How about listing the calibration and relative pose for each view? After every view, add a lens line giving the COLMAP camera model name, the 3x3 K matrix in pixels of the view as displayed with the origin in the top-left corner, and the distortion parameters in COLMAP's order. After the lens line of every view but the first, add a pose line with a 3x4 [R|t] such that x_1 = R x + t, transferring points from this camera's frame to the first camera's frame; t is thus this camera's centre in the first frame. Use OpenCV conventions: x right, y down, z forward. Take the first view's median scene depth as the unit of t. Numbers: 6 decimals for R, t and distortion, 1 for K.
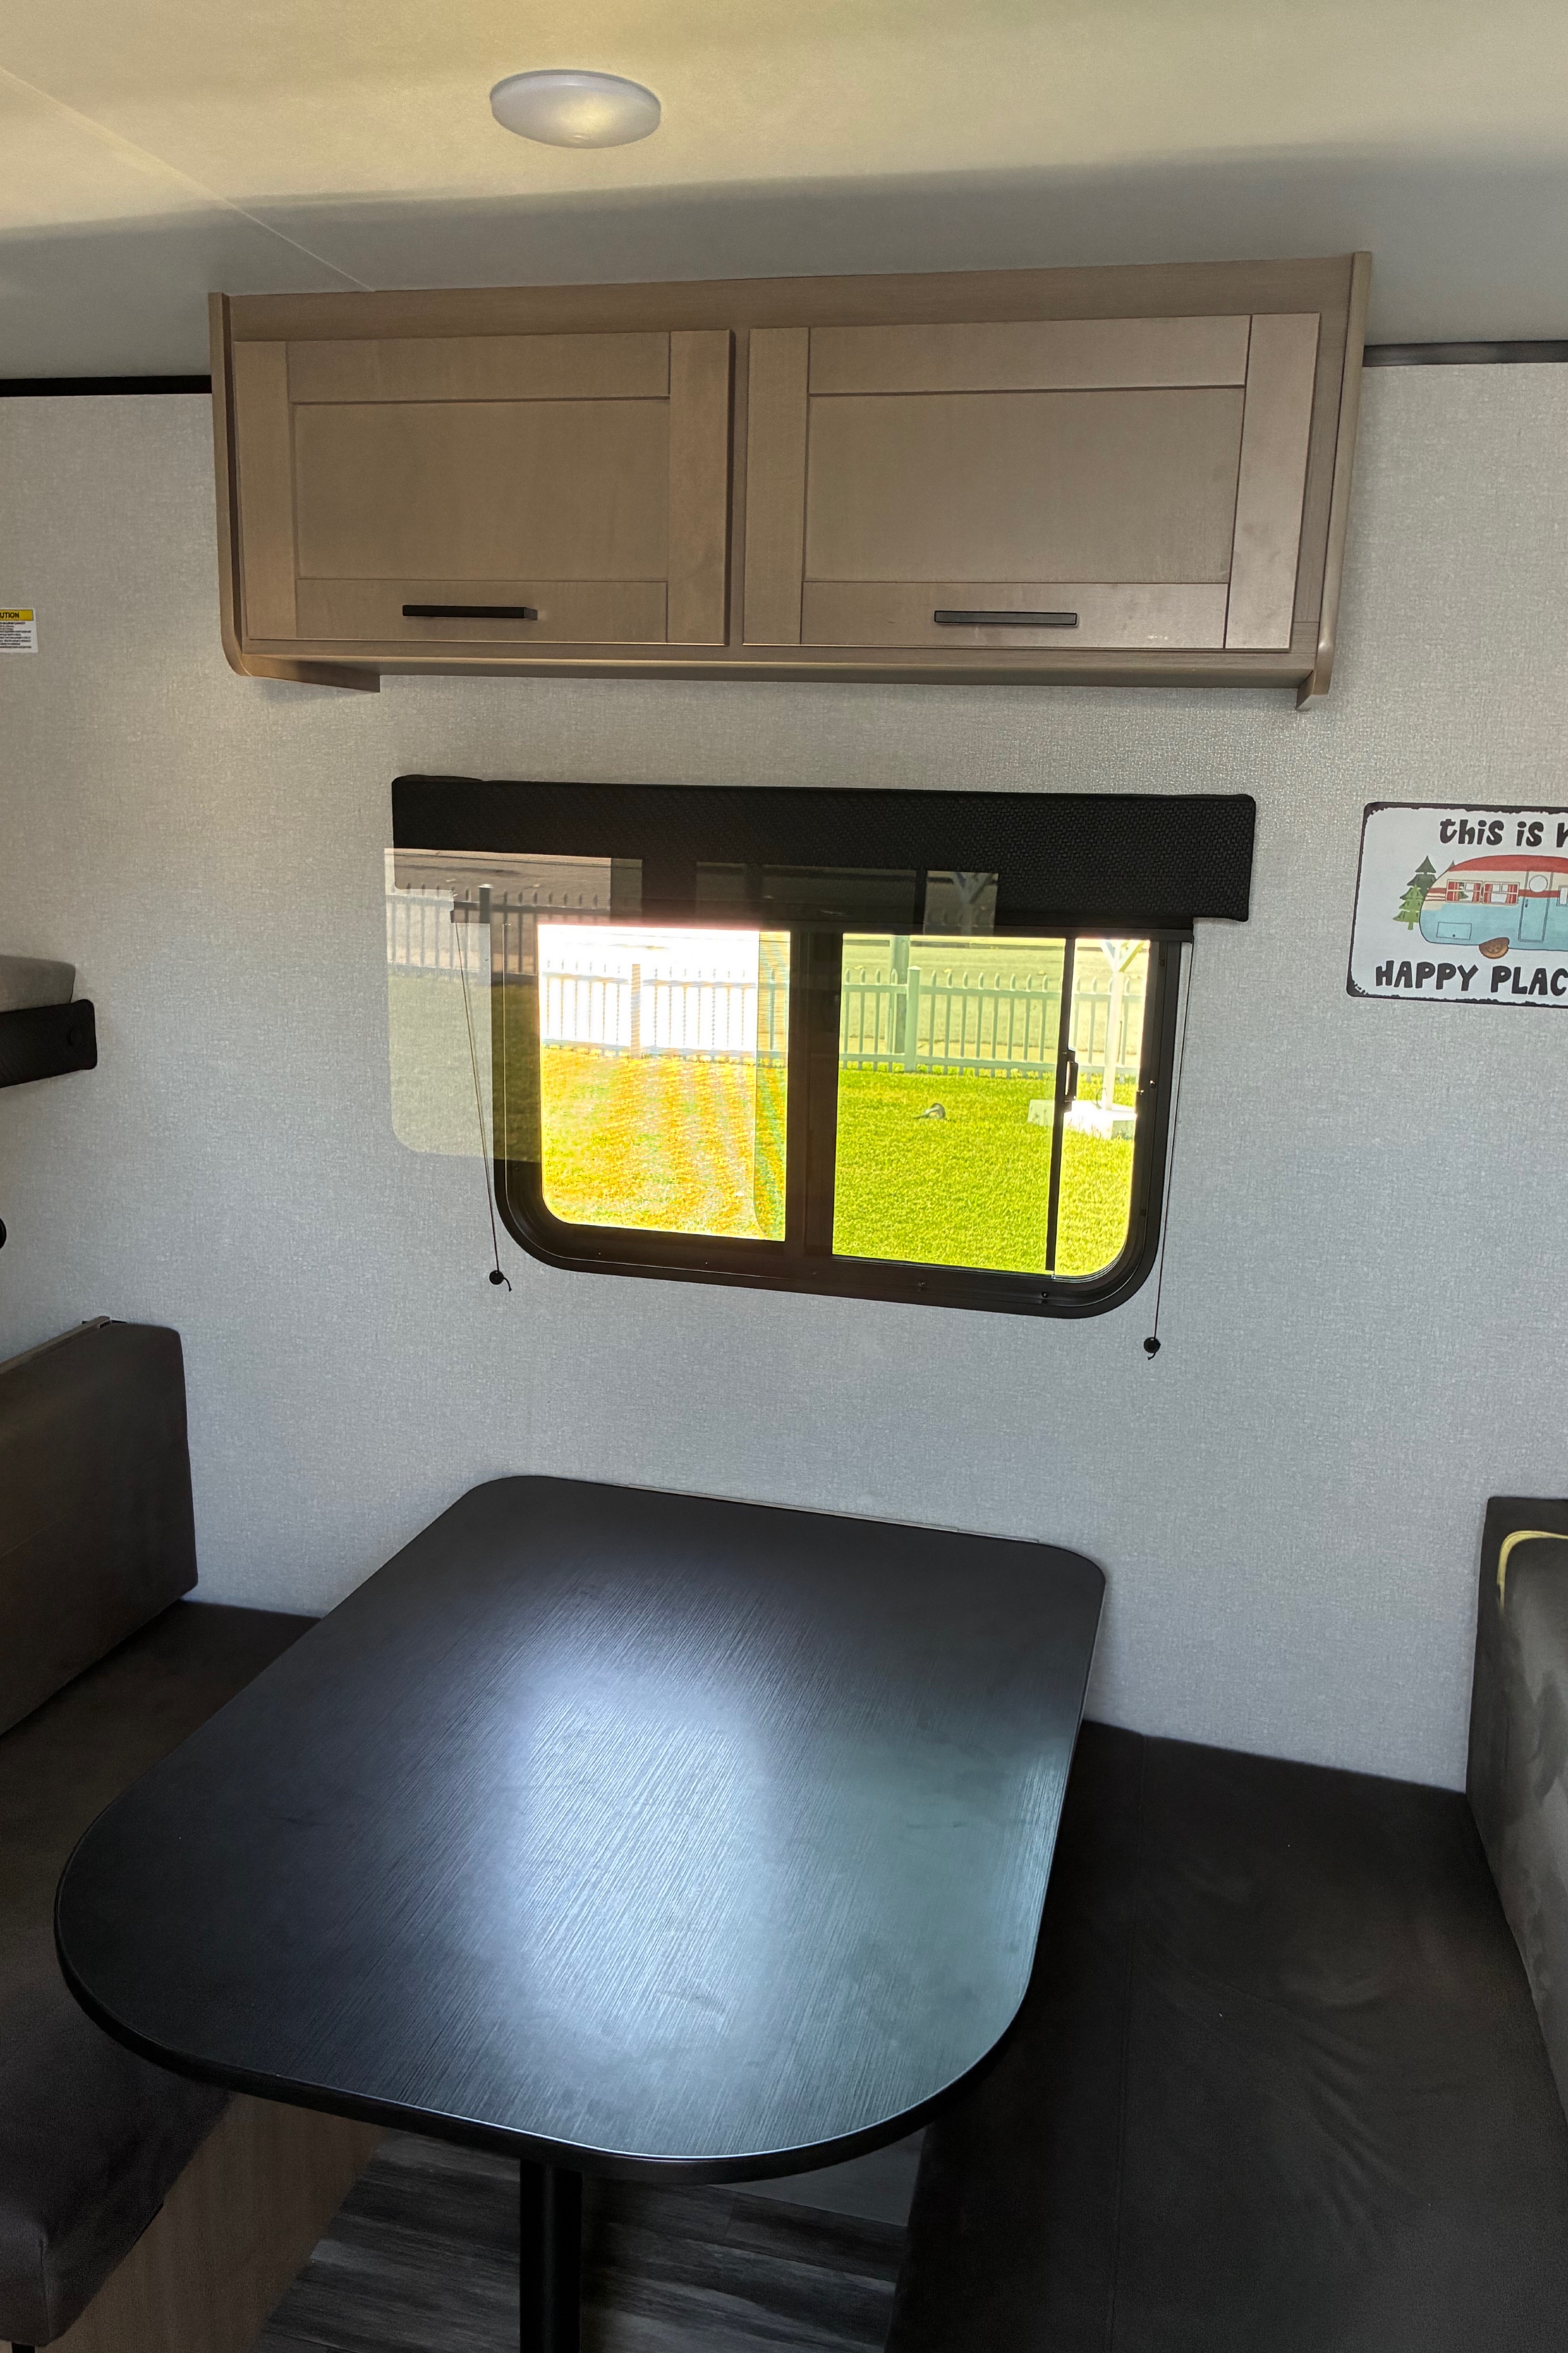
lens RADIAL K [[1774.5, 0, 788.0], [0, 1774.5, 1176.7], [0, 0, 1]] dist [0.034381, -0.049549]
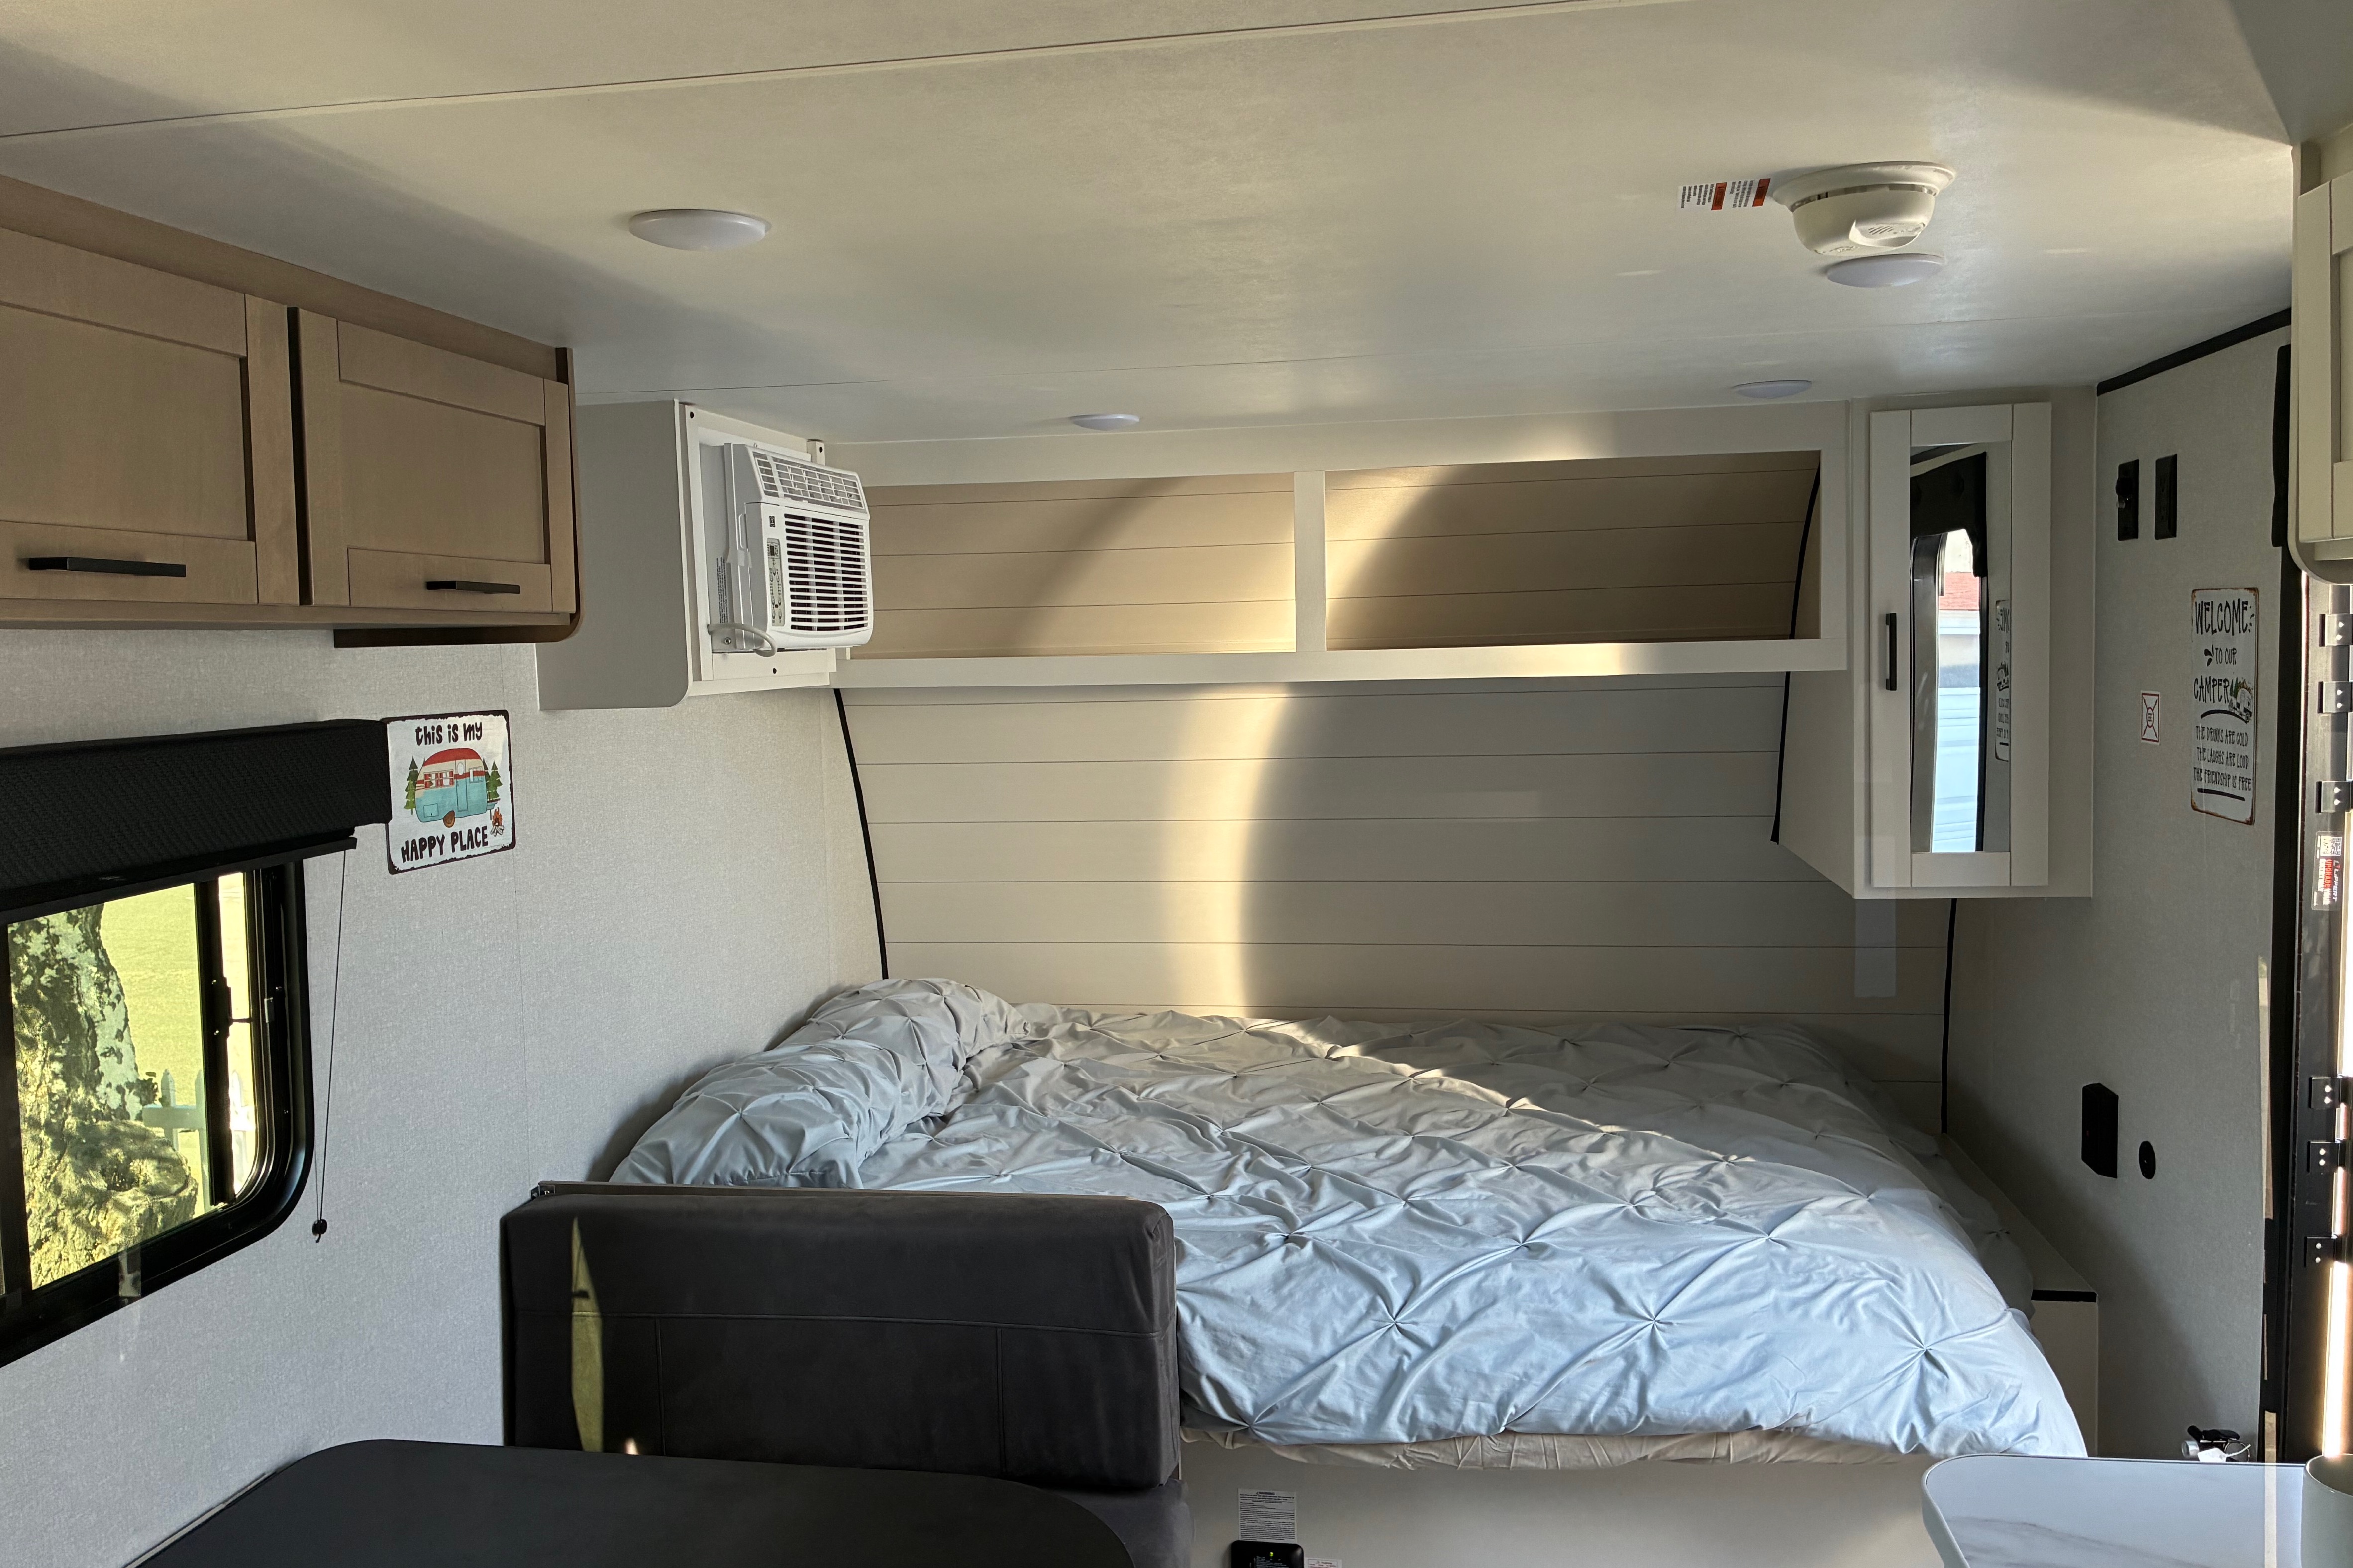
lens RADIAL K [[1774.5, 0, 1178.7], [0, 1774.5, 783.3], [0, 0, 1]] dist [0.034381, -0.049549]
pose [[-0.072561, -0.104391, 0.991886, -0.946709], [0.233658, 0.965051, 0.118659, -0.184594], [-0.969608, 0.240372, -0.045633, 0.531445]]
